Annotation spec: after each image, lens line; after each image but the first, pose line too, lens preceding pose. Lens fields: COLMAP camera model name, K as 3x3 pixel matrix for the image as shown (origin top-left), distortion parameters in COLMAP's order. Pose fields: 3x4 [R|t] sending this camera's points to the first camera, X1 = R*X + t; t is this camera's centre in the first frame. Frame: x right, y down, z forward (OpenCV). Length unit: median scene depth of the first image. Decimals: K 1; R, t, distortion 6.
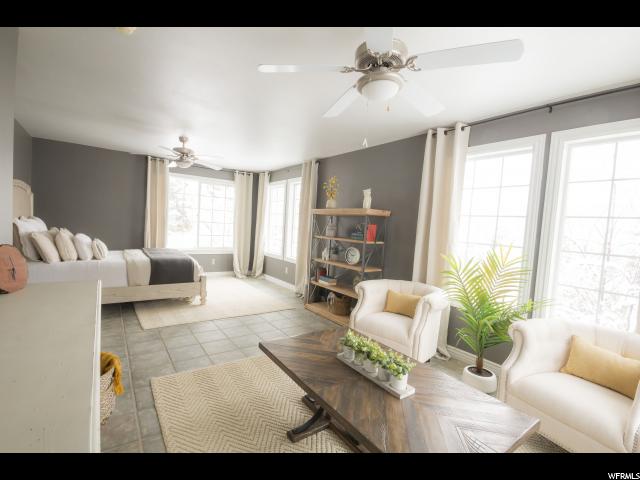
lens RADIAL K [[289.6, 0, 320.0], [0, 289.6, 240.0], [0, 0, 1]] dist [0.001130, 0.000062]
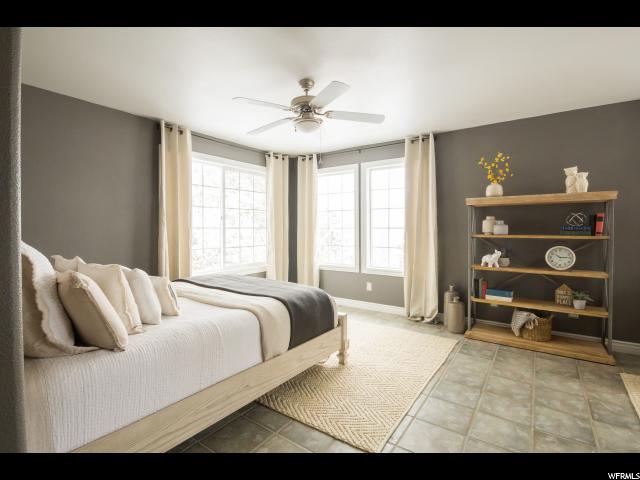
lens RADIAL K [[299.6, 0, 317.7], [0, 299.6, 232.9], [0, 0, 1]] dist [-0.001244, -0.000521]
pose [[0.950361, -0.068106, 0.303603, -0.521999], [0.076169, 0.996985, -0.014781, -0.032413], [-0.301681, 0.037173, 0.952684, 0.350567]]
